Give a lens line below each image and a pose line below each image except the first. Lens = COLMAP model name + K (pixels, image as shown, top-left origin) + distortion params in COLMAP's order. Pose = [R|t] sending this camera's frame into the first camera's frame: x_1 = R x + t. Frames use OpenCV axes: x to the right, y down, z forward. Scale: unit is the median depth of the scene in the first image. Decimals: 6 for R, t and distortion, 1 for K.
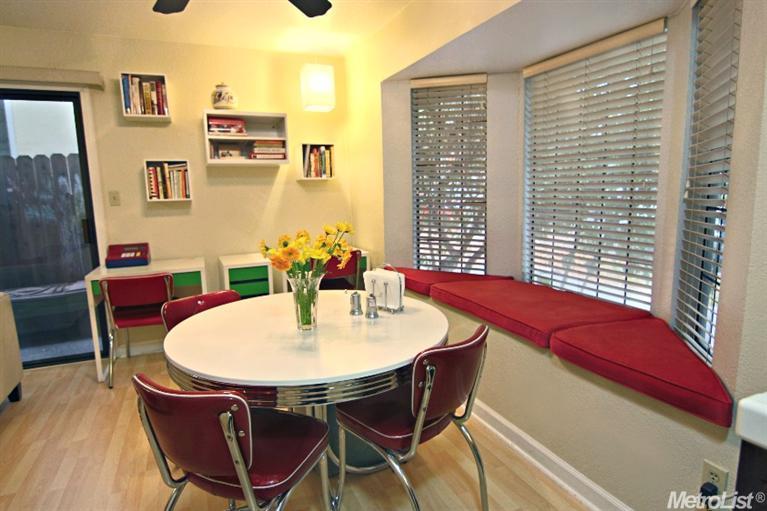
lens RADIAL K [[436.3, 0, 388.8], [0, 436.3, 255.7], [0, 0, 1]] dist [-0.005127, -0.011423]
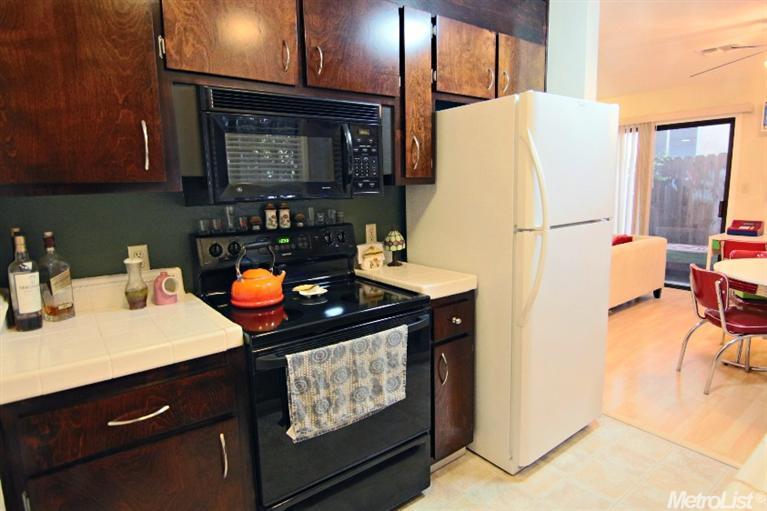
lens RADIAL K [[458.1, 0, 388.1], [0, 458.1, 253.9], [0, 0, 1]] dist [-0.002469, -0.001695]
pose [[0.251505, 0.162340, -0.954144, 0.544704], [-0.128468, 0.982709, 0.133337, 0.032014], [0.959292, 0.089042, 0.268012, -0.515848]]
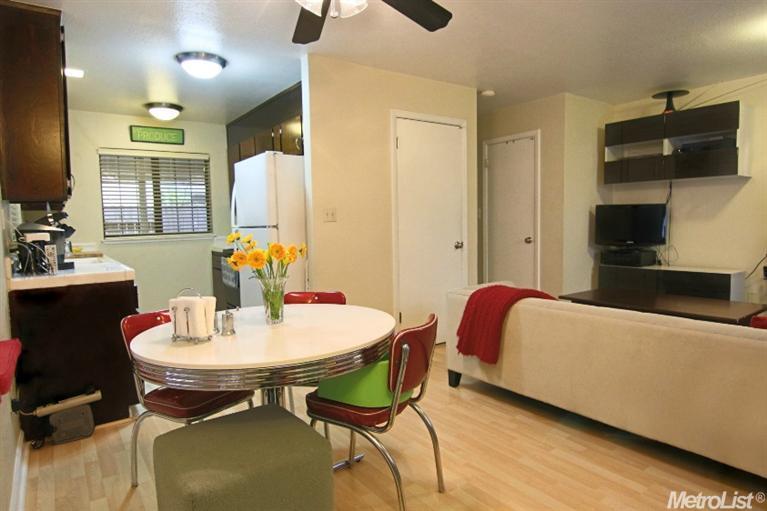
lens RADIAL K [[458.1, 0, 388.1], [0, 458.1, 253.9], [0, 0, 1]] dist [-0.002469, -0.001695]
pose [[-0.976285, 0.059003, -0.208293, -0.119993], [0.011939, 0.975353, 0.220325, -0.144138], [0.216159, 0.212613, -0.952928, 1.114561]]
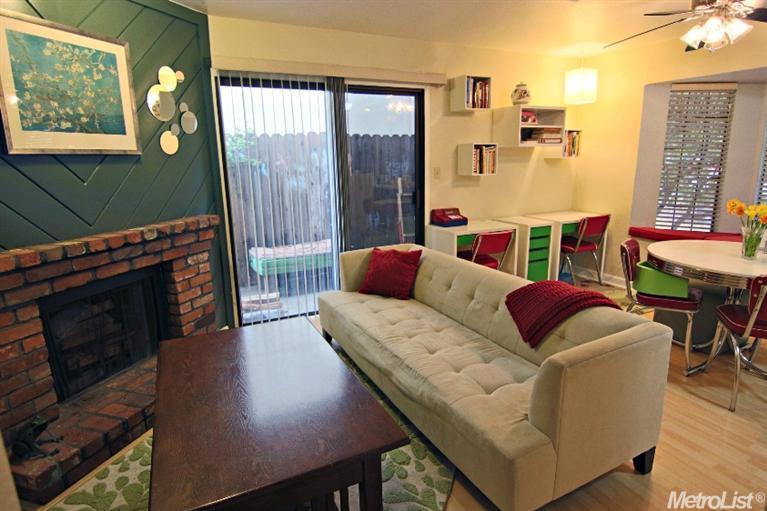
lens RADIAL K [[436.3, 0, 388.8], [0, 436.3, 255.7], [0, 0, 1]] dist [-0.005127, -0.011423]
pose [[0.999294, -0.002697, 0.037461, -0.819040], [-0.000156, 0.997112, 0.075939, 0.013945], [-0.037558, -0.075891, 0.996409, -0.297485]]
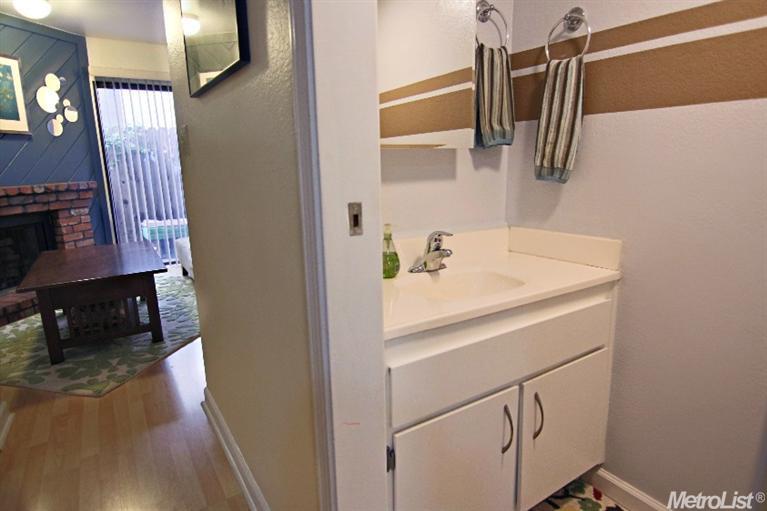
lens RADIAL K [[436.3, 0, 388.8], [0, 436.3, 255.7], [0, 0, 1]] dist [-0.005127, -0.011423]
pose [[0.987506, -0.028271, 0.155024, -0.492586], [0.018220, 0.997662, 0.065874, 0.152468], [-0.156524, -0.062226, 0.985712, -0.770200]]
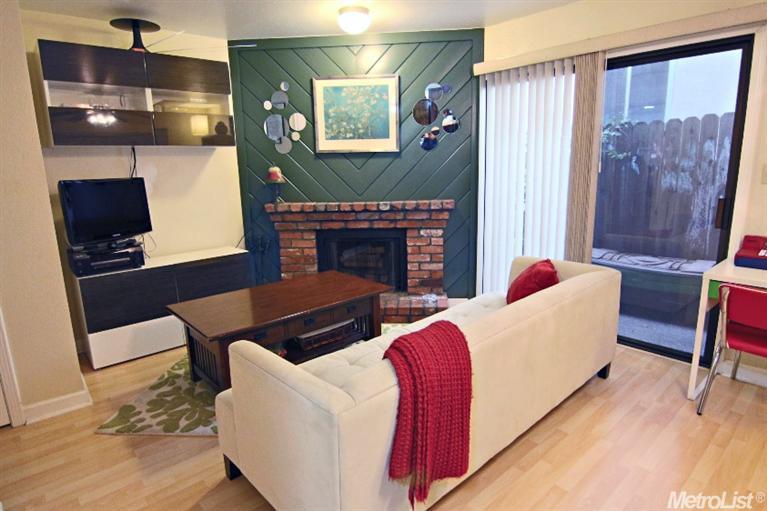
lens RADIAL K [[436.3, 0, 388.8], [0, 436.3, 255.7], [0, 0, 1]] dist [-0.005127, -0.011423]
pose [[0.301471, 0.214662, -0.928997, -0.114279], [-0.120927, 0.975067, 0.186066, -0.054611], [0.945776, 0.056247, 0.319913, 0.158169]]
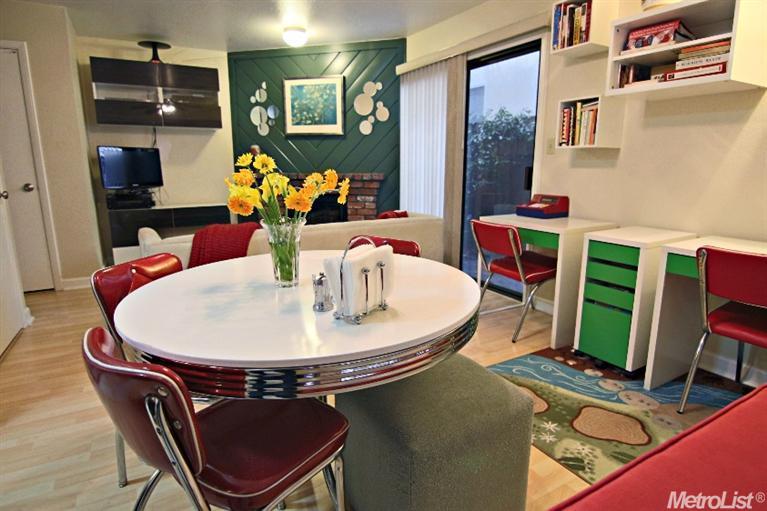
lens RADIAL K [[436.3, 0, 388.8], [0, 436.3, 255.7], [0, 0, 1]] dist [-0.005127, -0.011423]
pose [[0.100614, 0.226256, -0.968858, 0.322626], [-0.145923, 0.966624, 0.210581, -0.048337], [0.984166, 0.120192, 0.130272, 0.548298]]
